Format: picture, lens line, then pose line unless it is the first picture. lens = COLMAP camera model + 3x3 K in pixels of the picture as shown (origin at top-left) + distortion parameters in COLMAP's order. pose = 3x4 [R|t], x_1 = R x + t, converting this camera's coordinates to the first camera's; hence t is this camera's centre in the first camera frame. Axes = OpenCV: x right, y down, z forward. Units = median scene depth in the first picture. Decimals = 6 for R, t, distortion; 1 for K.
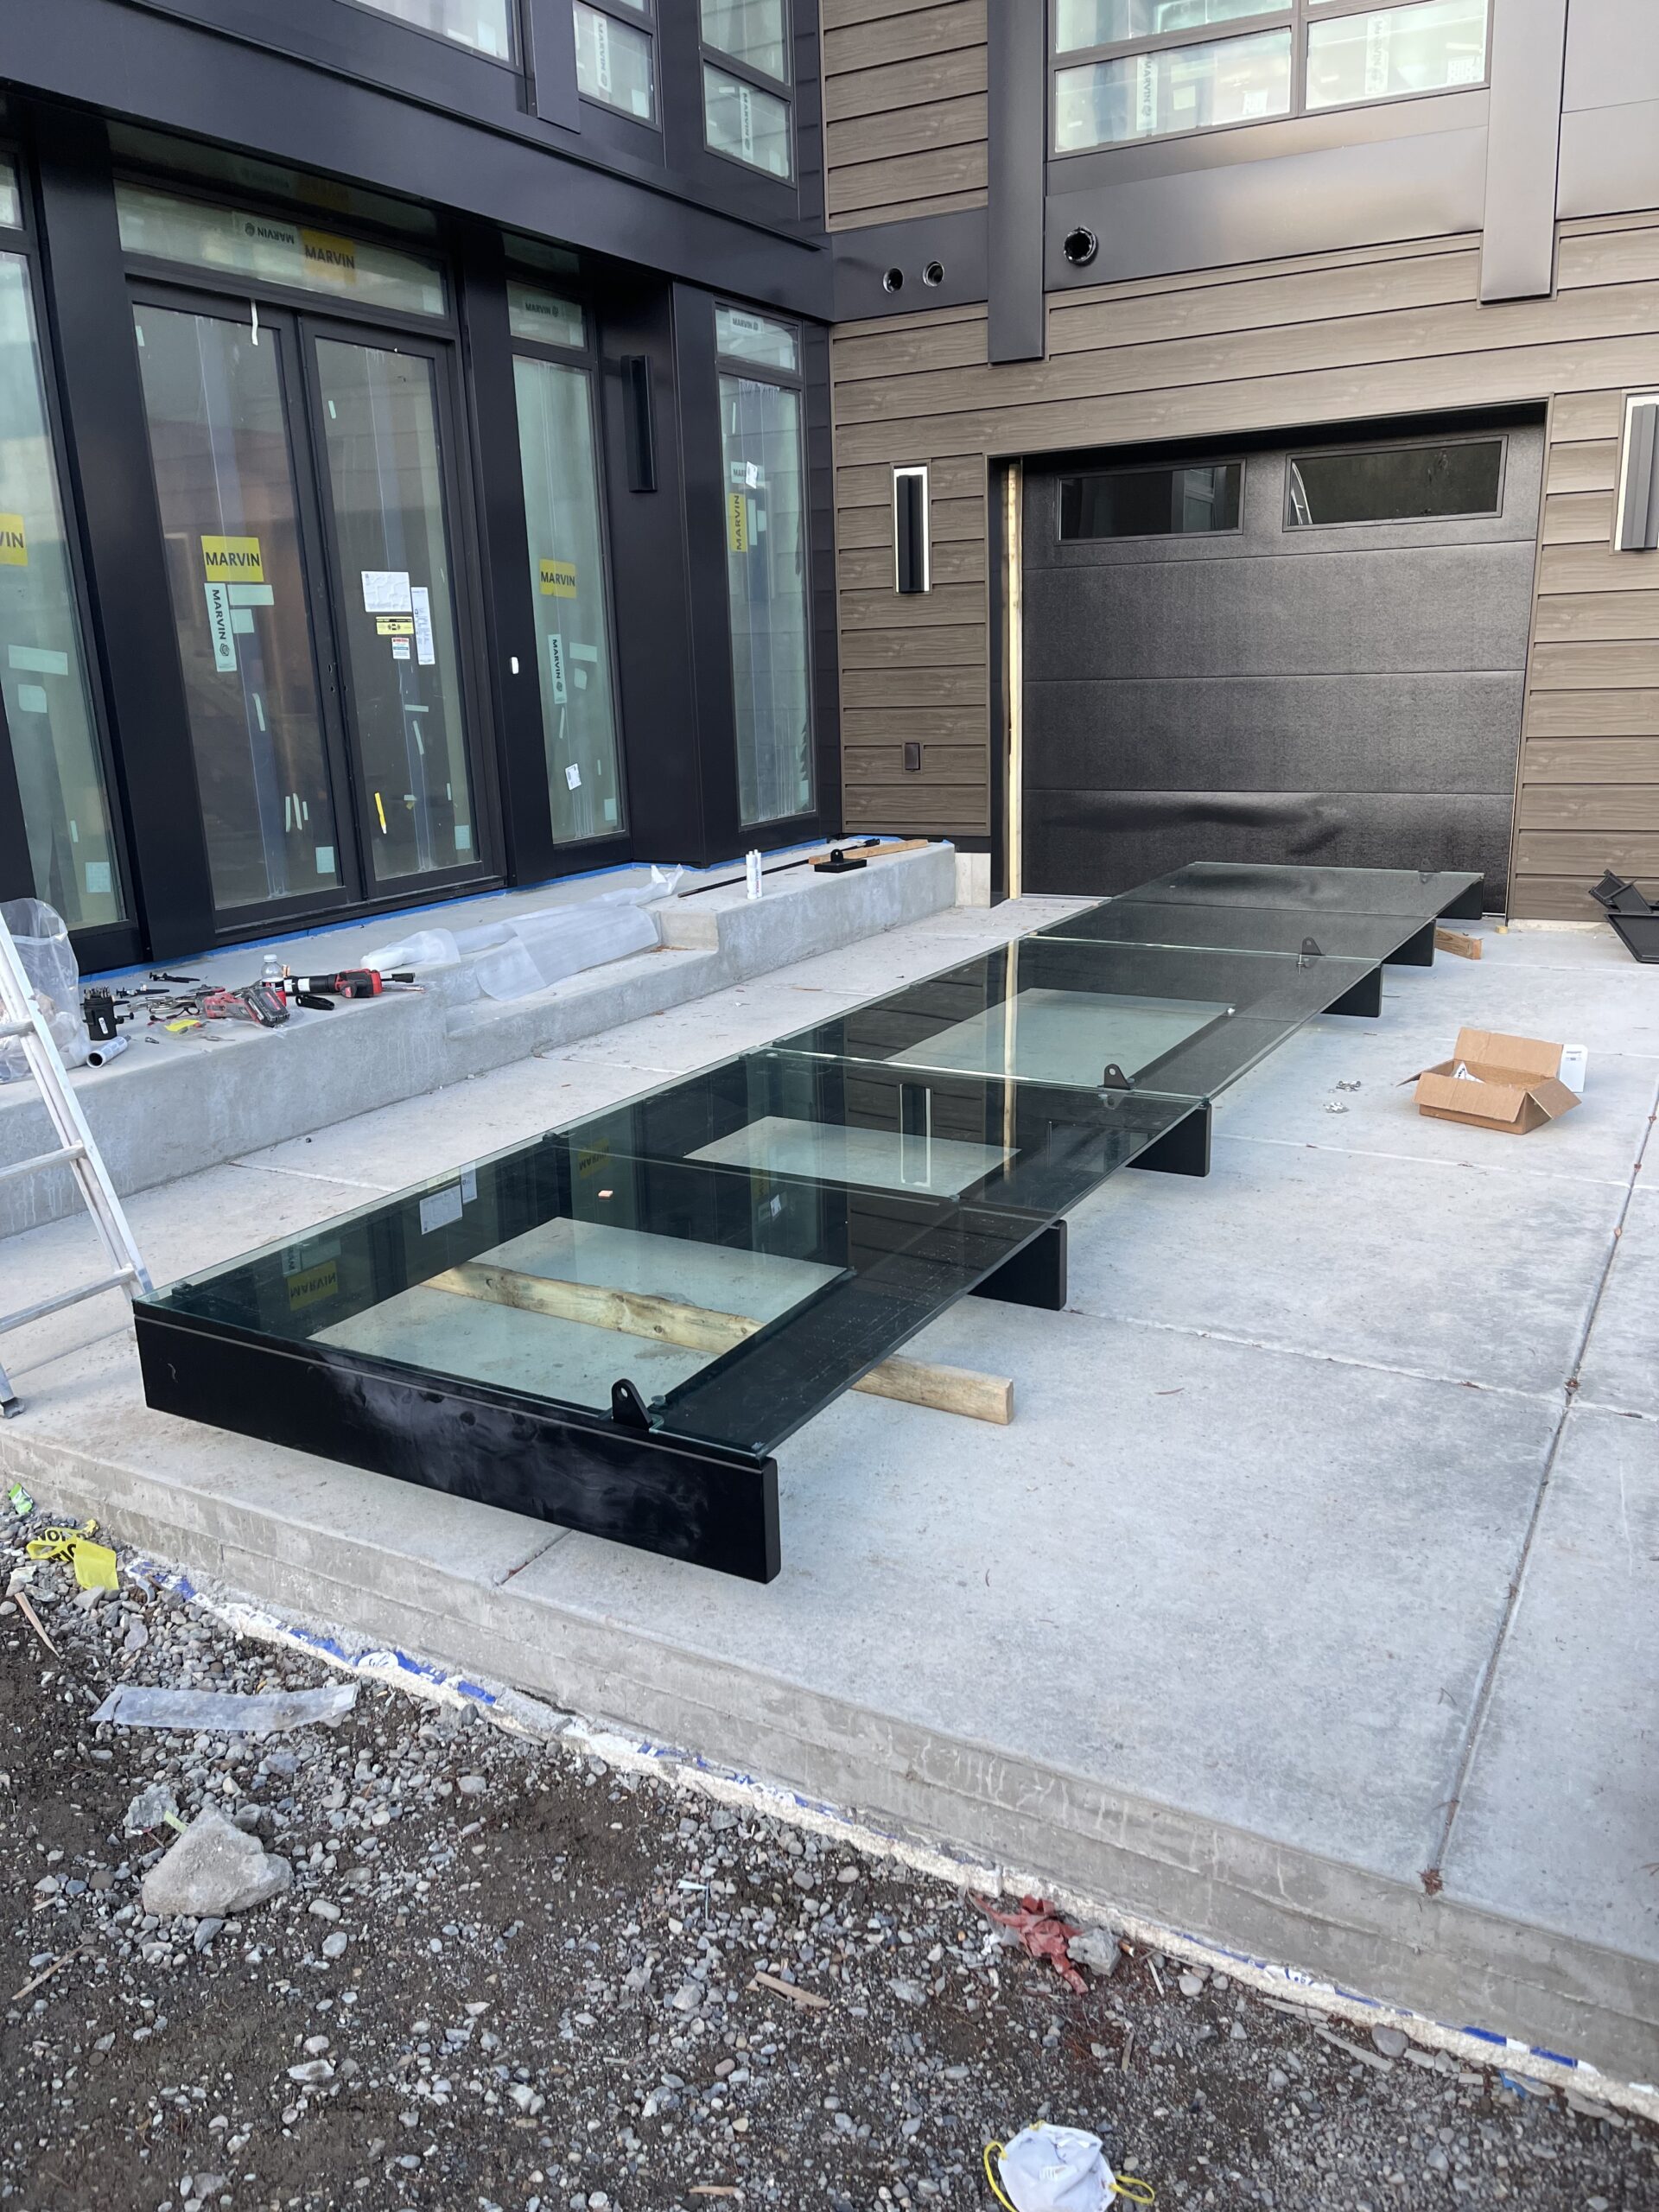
lens RADIAL K [[1663.4, 0, 829.5], [0, 1663.4, 1116.3], [0, 0, 1]] dist [0.015387, -0.012164]
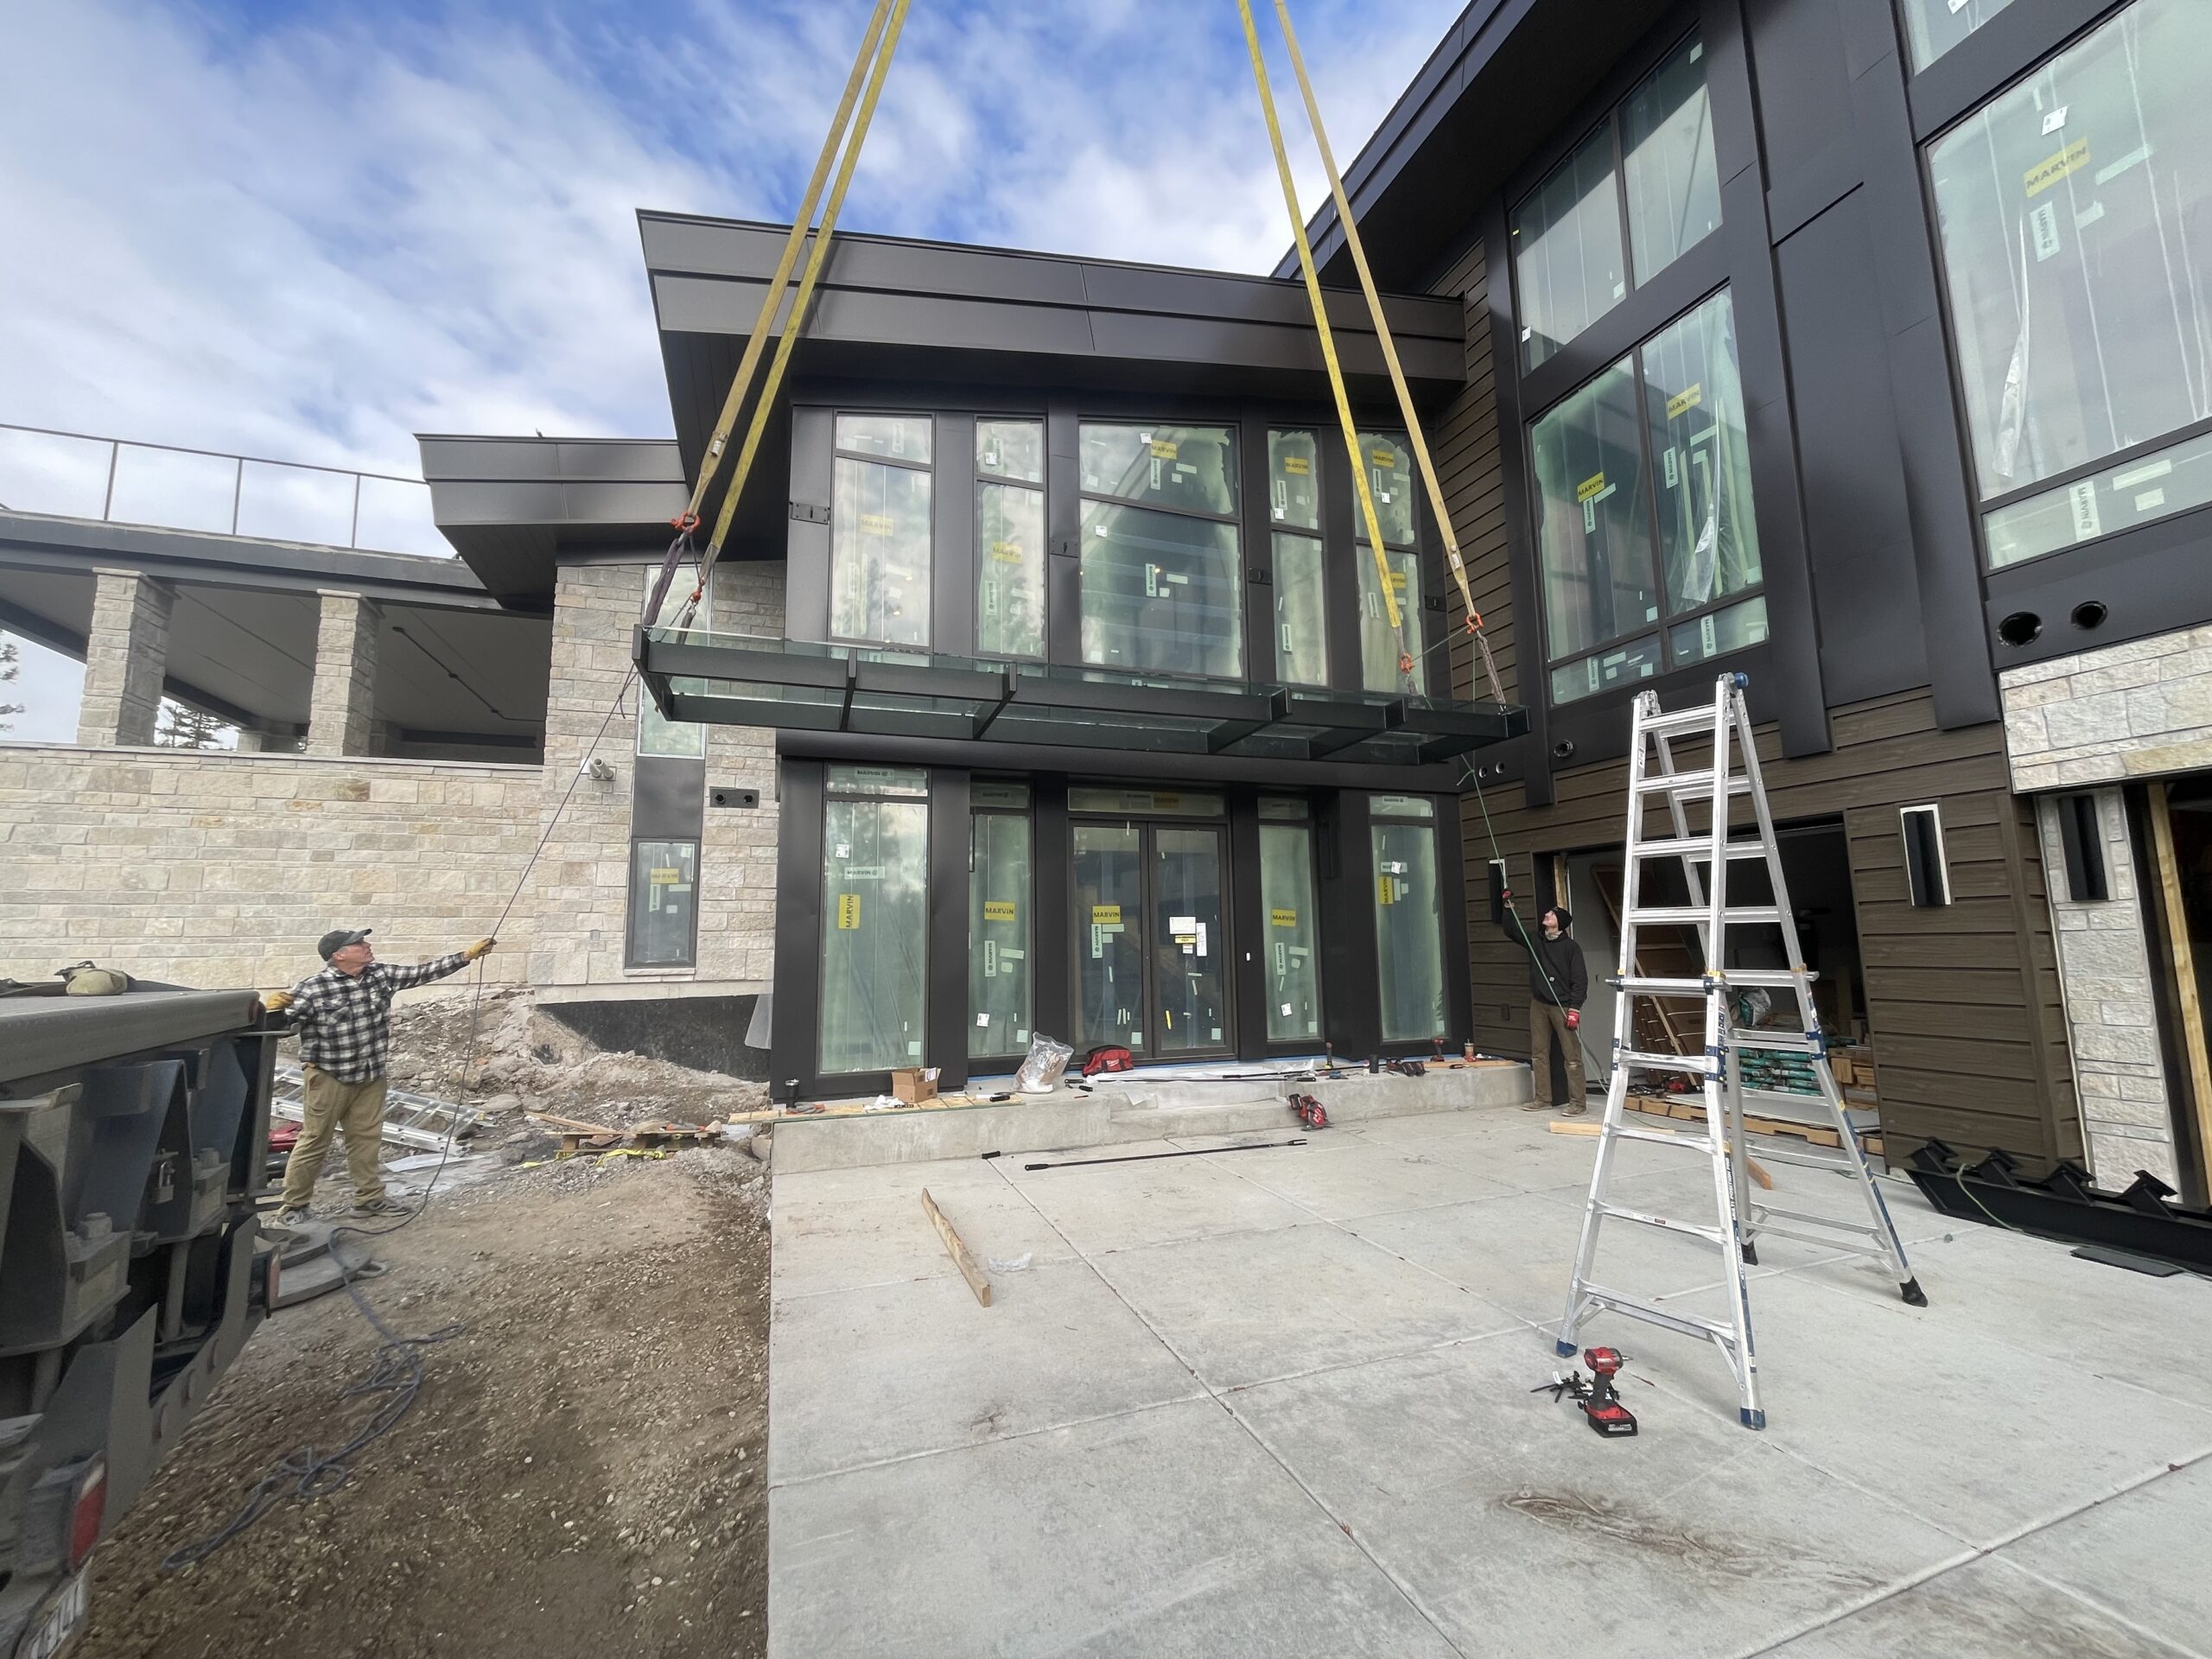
lens RADIAL K [[890.2, 0, 1106.8], [0, 890.2, 819.2], [0, 0, 1]] dist [-0.001499, 0.000045]
pose [[0.763600, -0.064960, -0.642413, 0.421361], [-0.187373, 0.929820, -0.316742, -0.034101], [0.617904, 0.362235, 0.697839, 0.008064]]
